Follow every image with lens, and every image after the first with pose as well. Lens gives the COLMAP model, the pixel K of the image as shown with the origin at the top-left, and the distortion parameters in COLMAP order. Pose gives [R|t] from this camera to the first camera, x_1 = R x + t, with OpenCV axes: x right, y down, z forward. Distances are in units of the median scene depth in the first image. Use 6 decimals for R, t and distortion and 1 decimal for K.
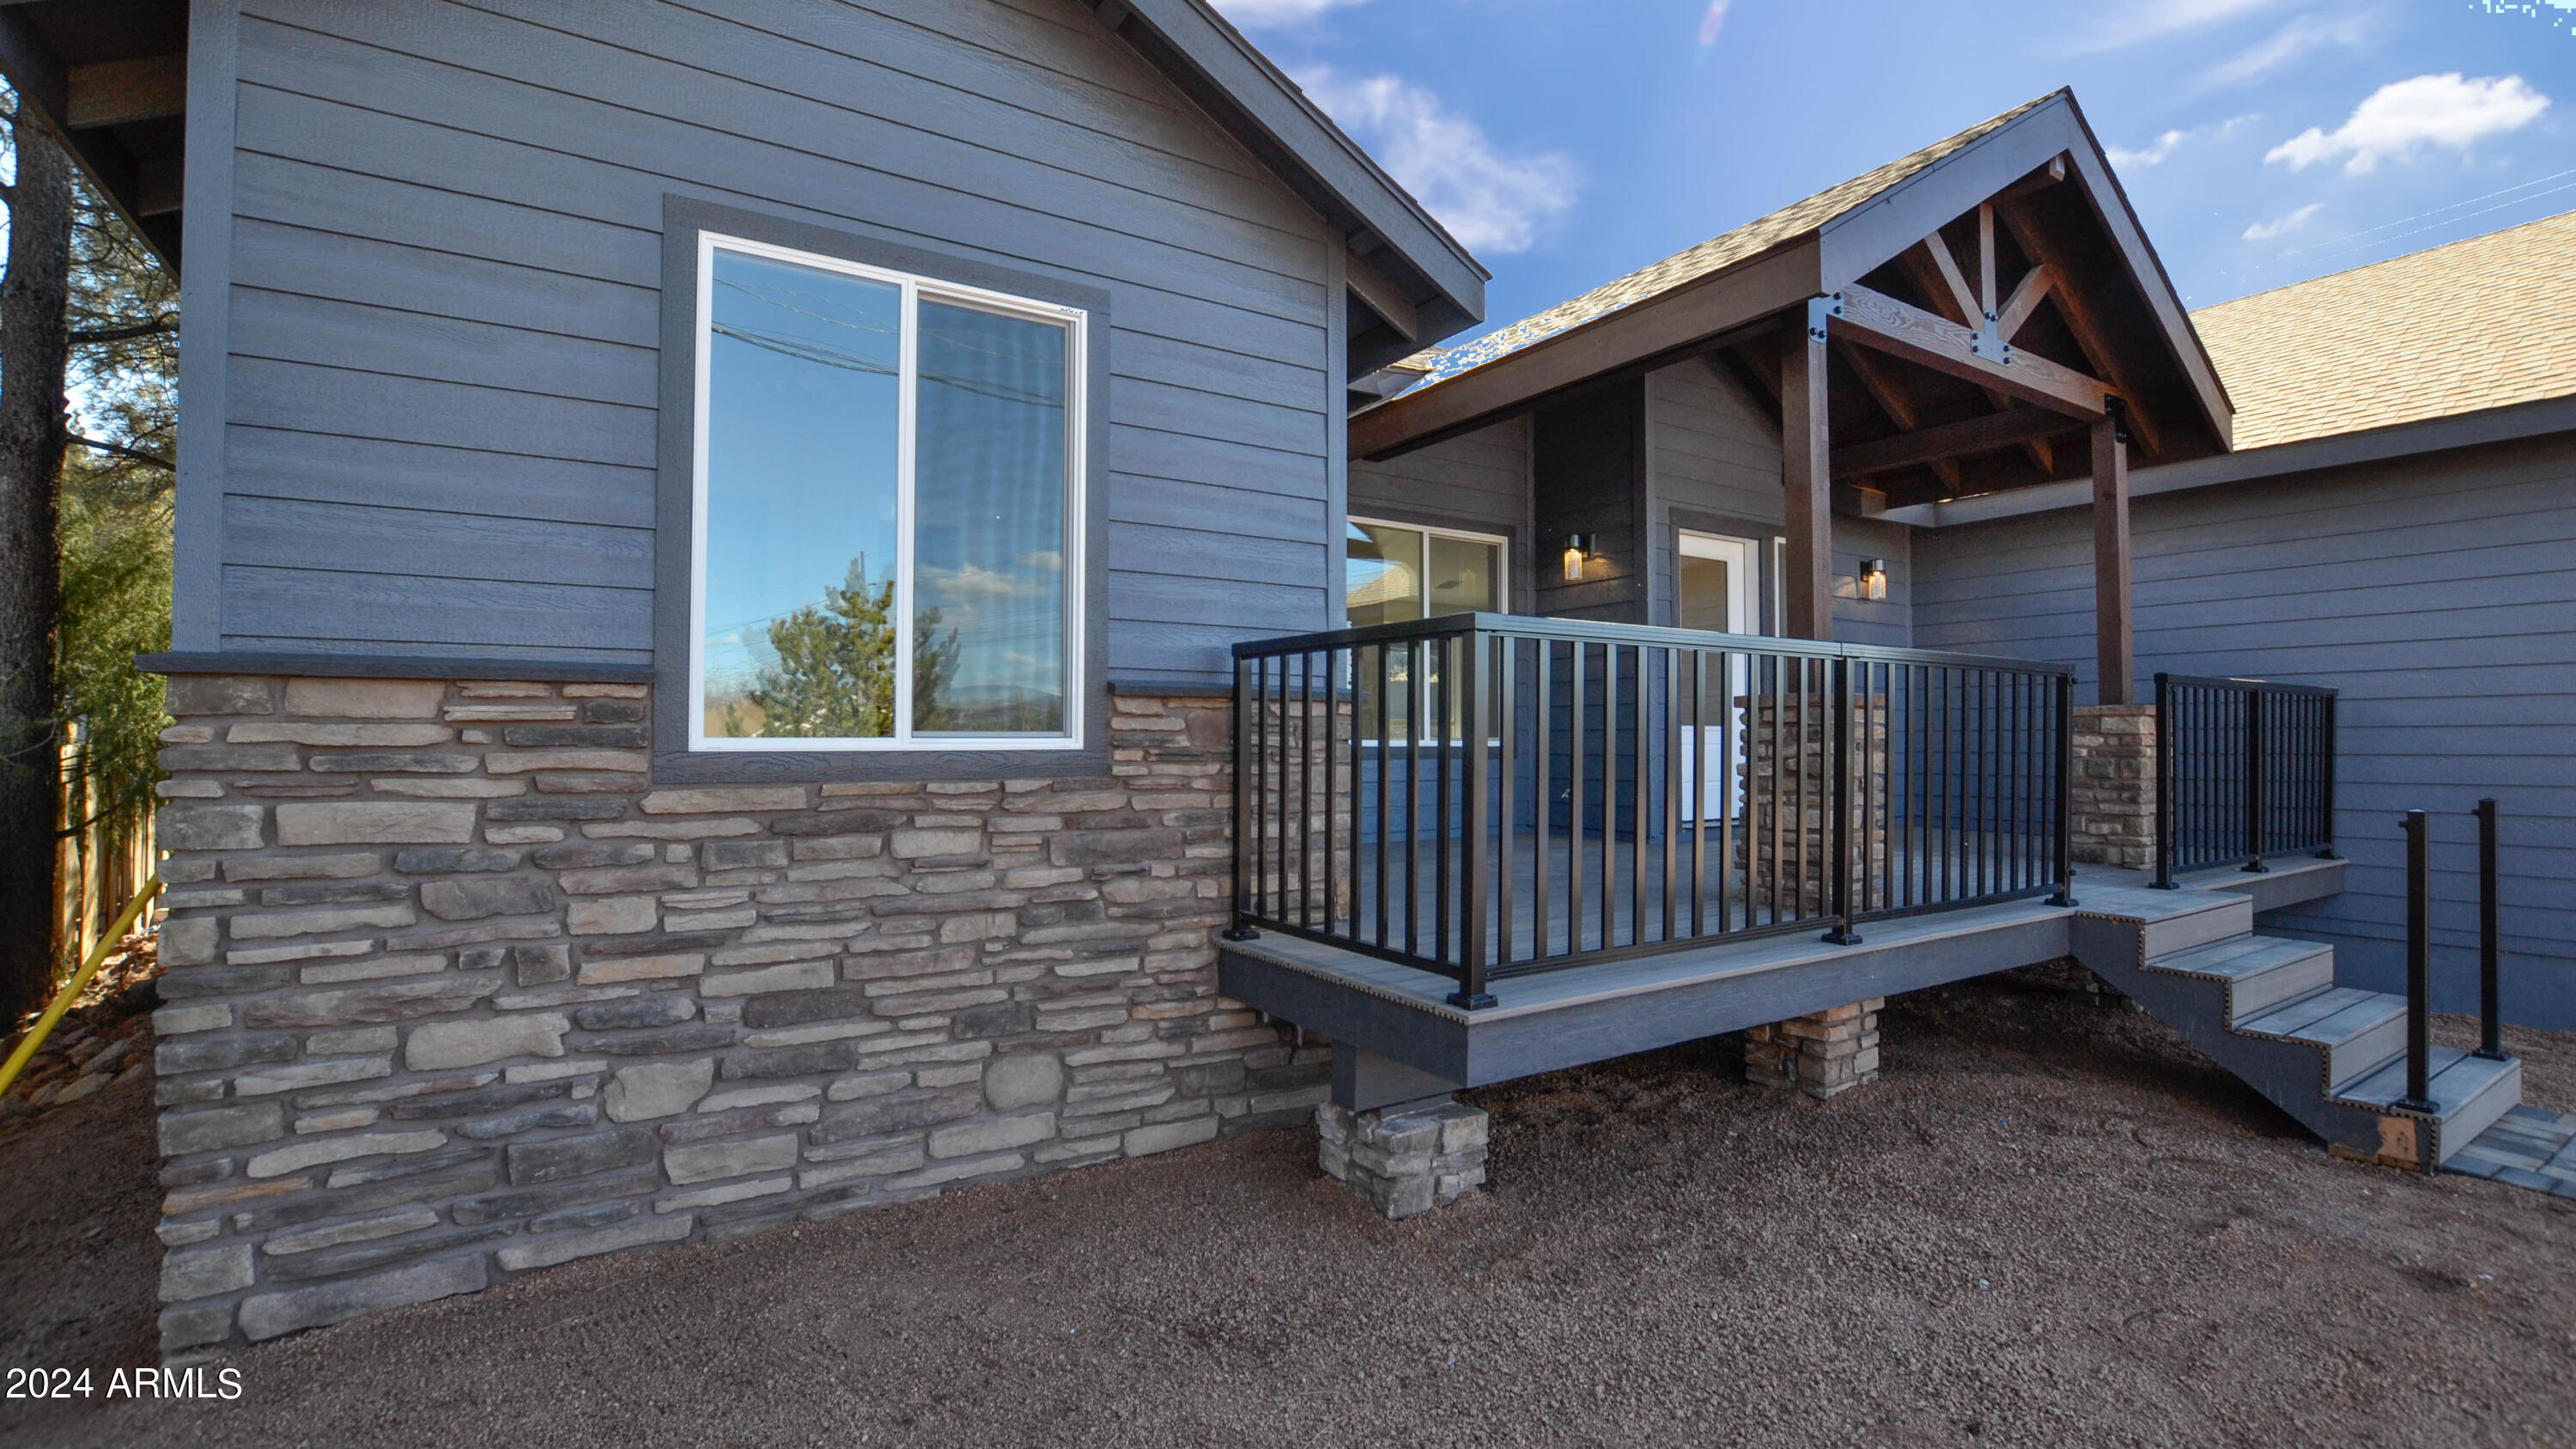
lens RADIAL K [[1292.4, 0, 1290.9], [0, 1292.4, 725.5], [0, 0, 1]] dist [-0.033419, 0.000165]
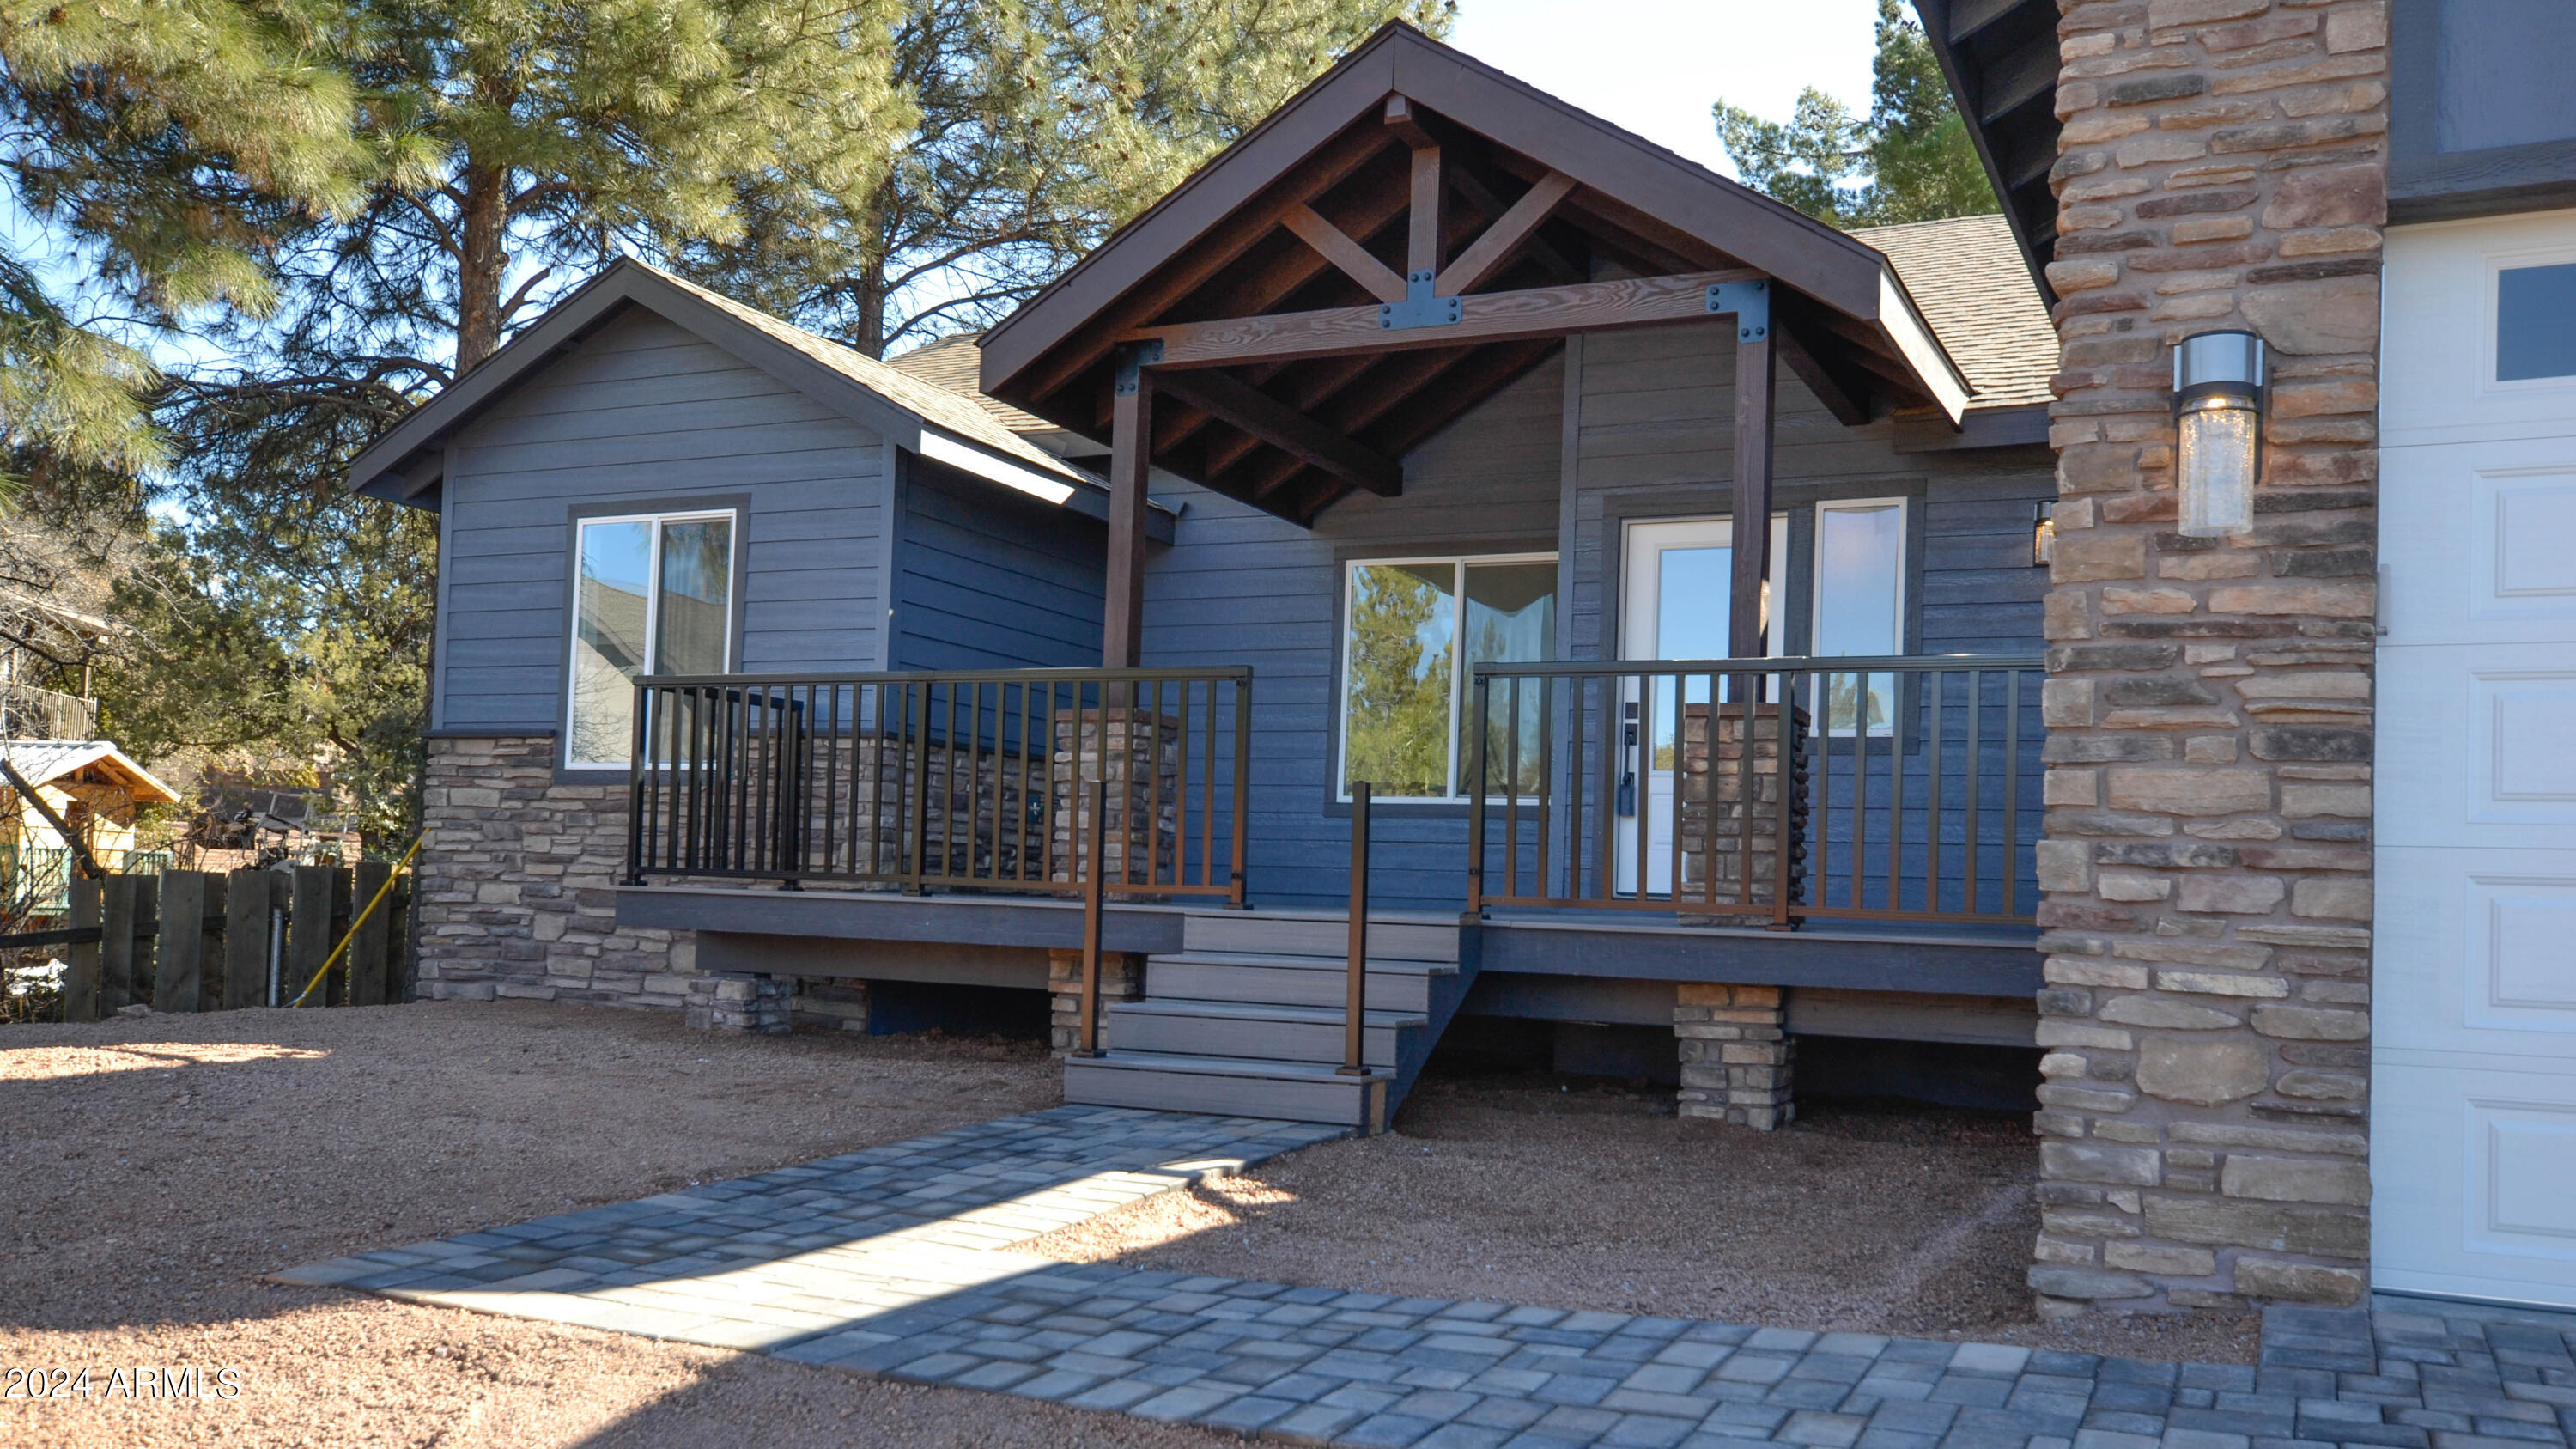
lens RADIAL K [[2134.5, 0, 1284.2], [0, 2134.5, 805.8], [0, 0, 1]] dist [0.012366, 0.006352]
pose [[0.460022, -0.007786, -0.887873, 3.221929], [-0.015798, 0.999731, -0.016952, 0.122675], [0.887767, 0.021825, 0.459776, 0.445189]]
